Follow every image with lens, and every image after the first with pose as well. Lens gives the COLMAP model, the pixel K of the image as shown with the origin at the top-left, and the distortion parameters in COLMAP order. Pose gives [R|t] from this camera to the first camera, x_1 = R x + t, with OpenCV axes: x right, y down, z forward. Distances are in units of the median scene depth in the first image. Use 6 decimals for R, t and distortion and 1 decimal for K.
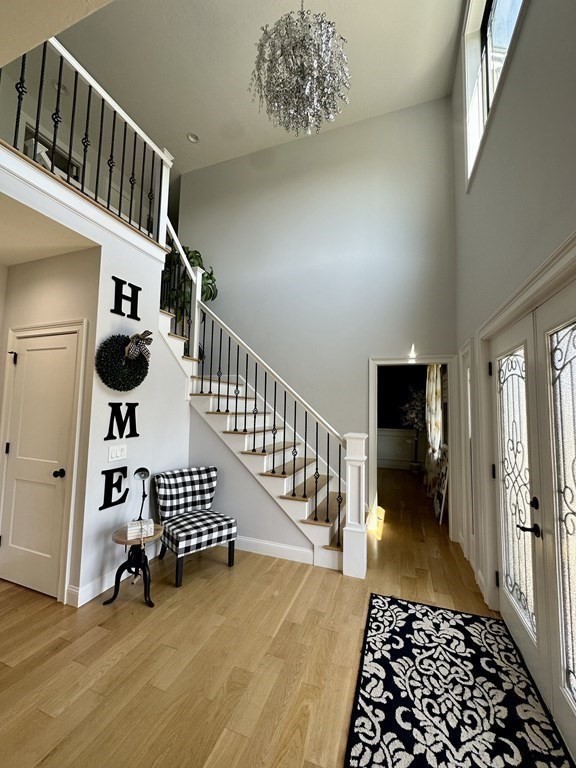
lens RADIAL K [[308.0, 0, 289.5], [0, 308.0, 387.2], [0, 0, 1]] dist [-0.000085, 0.000982]
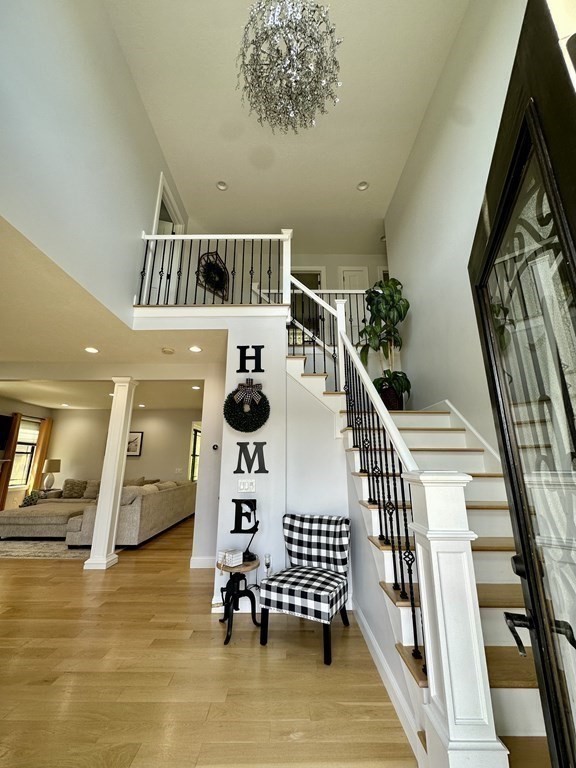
lens RADIAL K [[308.0, 0, 289.7], [0, 308.0, 383.9], [0, 0, 1]] dist [-0.000085, 0.000982]
pose [[0.357079, -0.246642, -0.900923, 0.644739], [0.065755, 0.968754, -0.239149, 0.126978], [0.931757, 0.026155, 0.362139, 0.705811]]
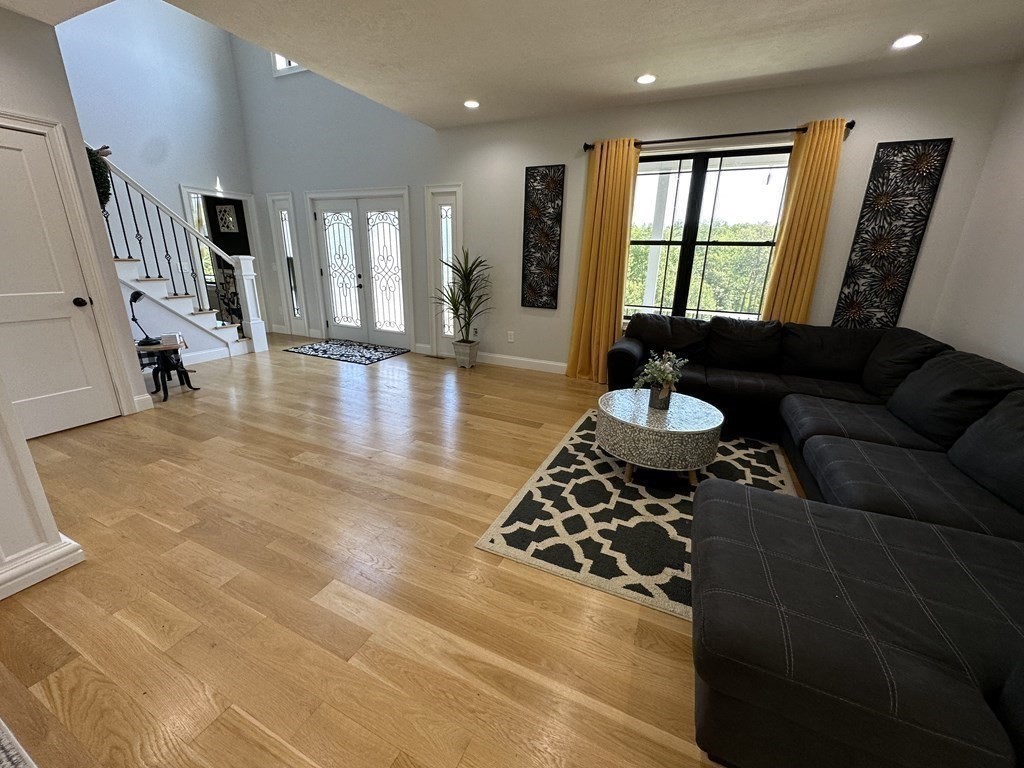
lens RADIAL K [[410.6, 0, 512.6], [0, 410.6, 380.1], [0, 0, 1]] dist [-0.000085, 0.000982]
pose [[0.074943, -0.310695, 0.947551, -1.120851], [-0.091091, 0.944117, 0.316773, -0.011475], [-0.993019, -0.110054, 0.042453, -0.235582]]
